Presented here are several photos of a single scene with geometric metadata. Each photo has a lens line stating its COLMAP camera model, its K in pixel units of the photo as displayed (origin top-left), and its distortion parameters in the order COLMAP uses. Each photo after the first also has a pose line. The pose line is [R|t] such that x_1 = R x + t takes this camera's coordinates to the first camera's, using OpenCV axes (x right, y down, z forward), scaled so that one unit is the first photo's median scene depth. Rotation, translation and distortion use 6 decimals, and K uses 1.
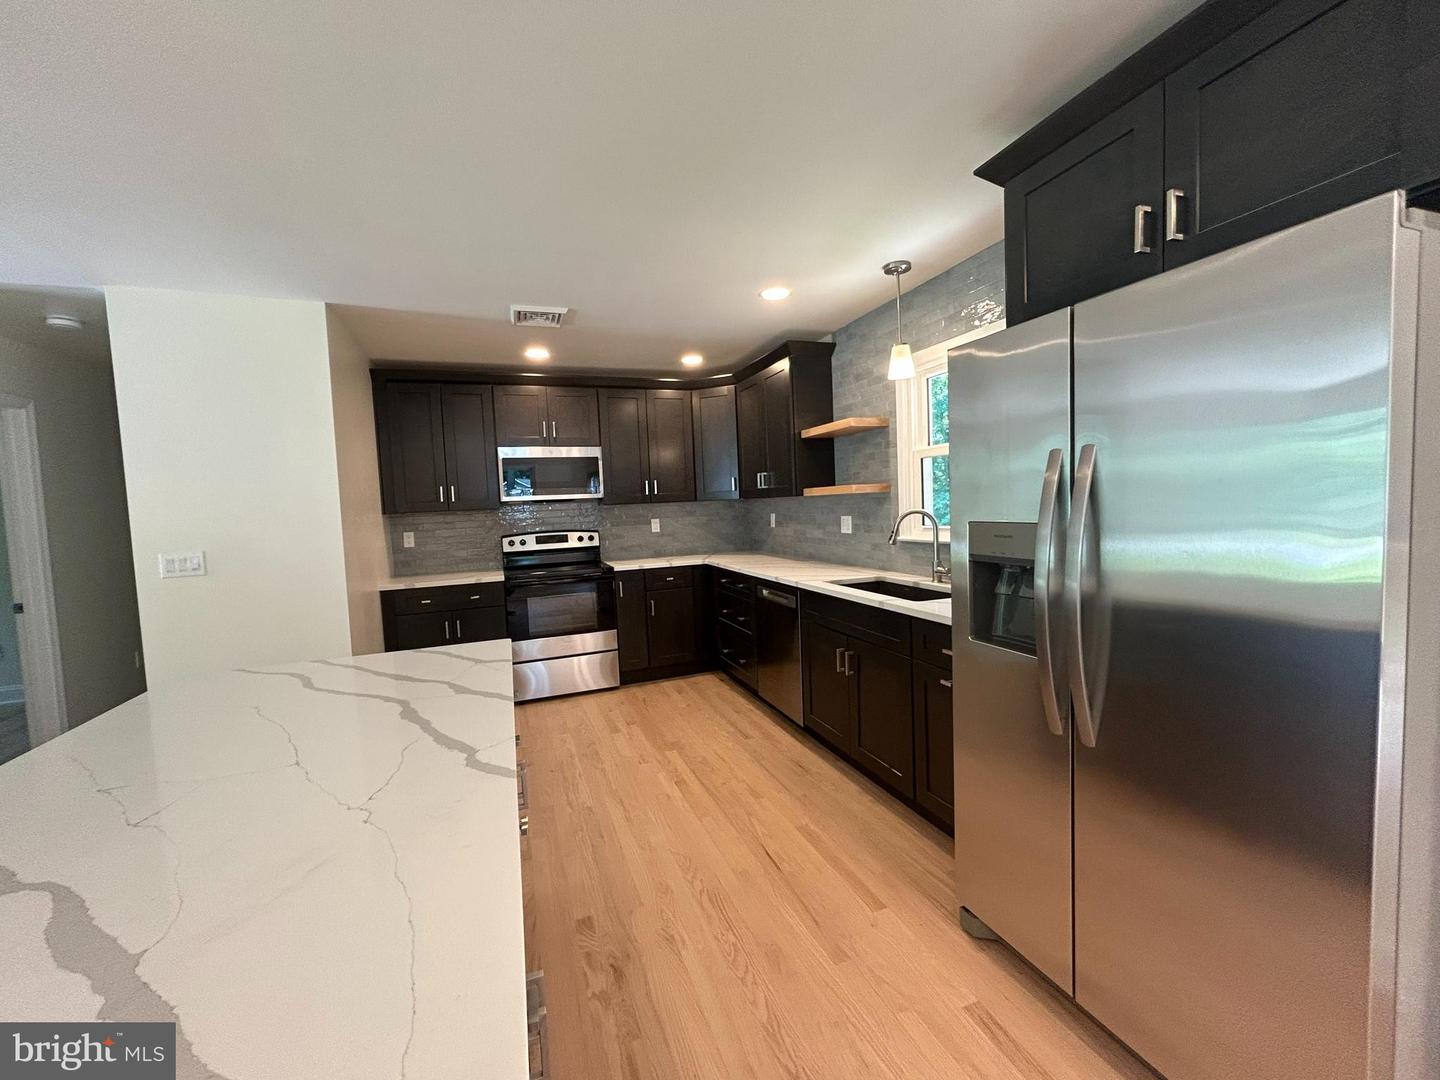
lens RADIAL K [[581.1, 0, 715.2], [0, 581.1, 541.0], [0, 0, 1]] dist [0.002533, 0.000536]
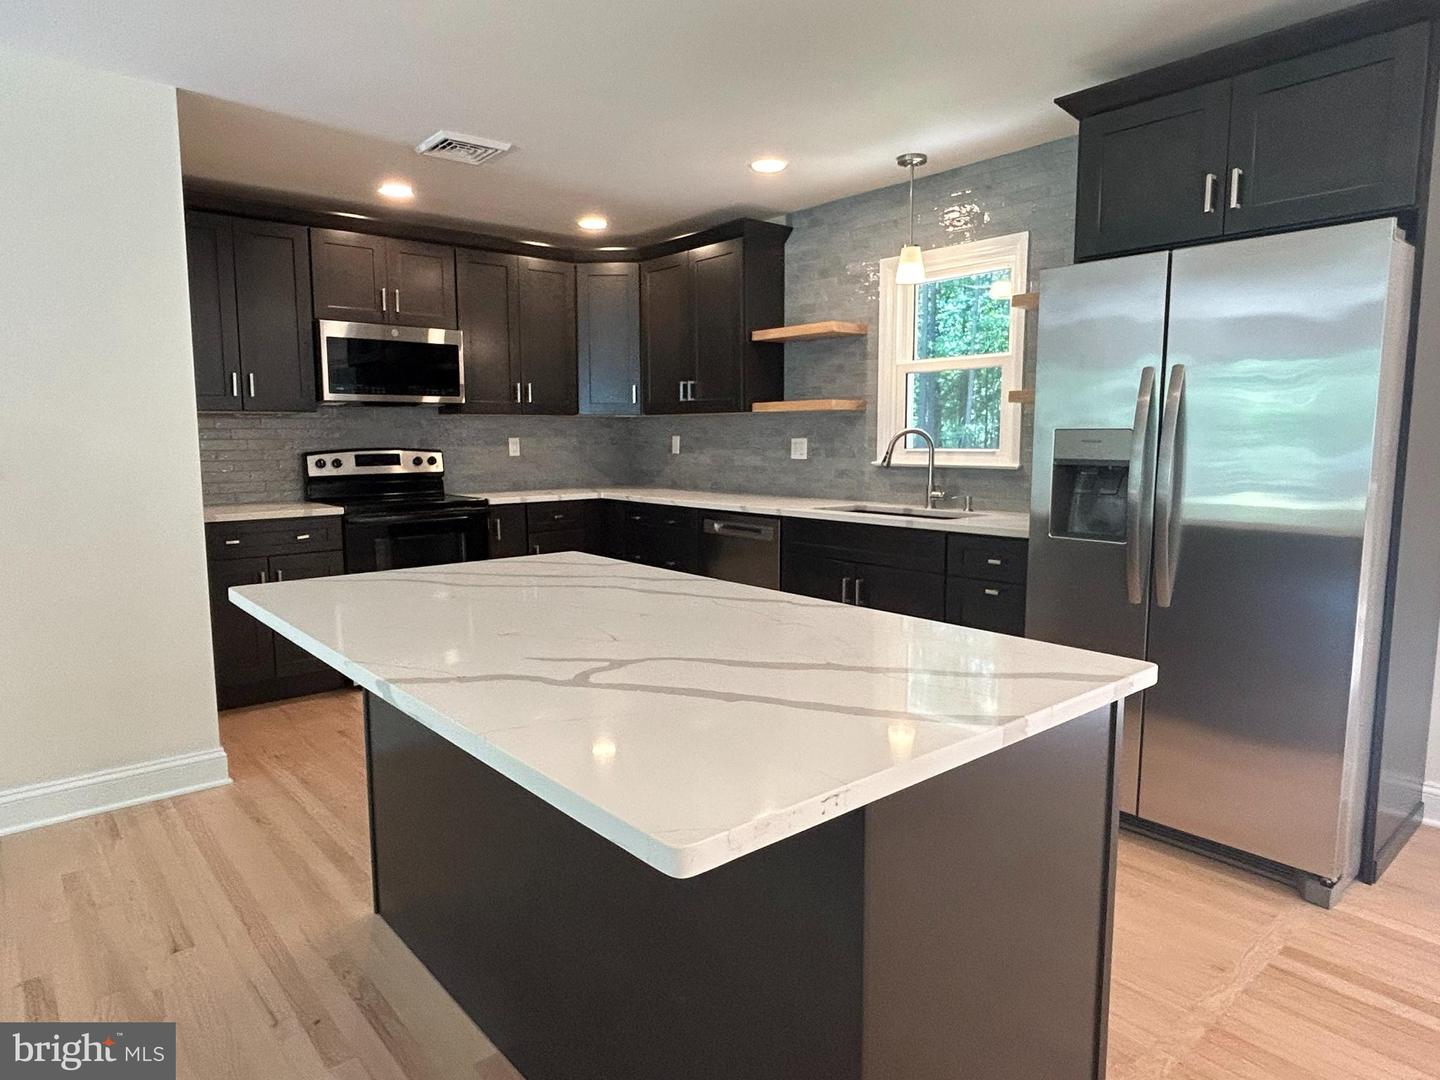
lens RADIAL K [[876.1, 0, 720.0], [0, 876.1, 540.0], [0, 0, 1]] dist [0.004040, -0.000416]
pose [[0.940027, -0.002460, 0.341091, -0.315166], [-0.014313, 0.998809, 0.046651, 0.046513], [-0.340800, -0.048735, 0.938872, -0.155242]]
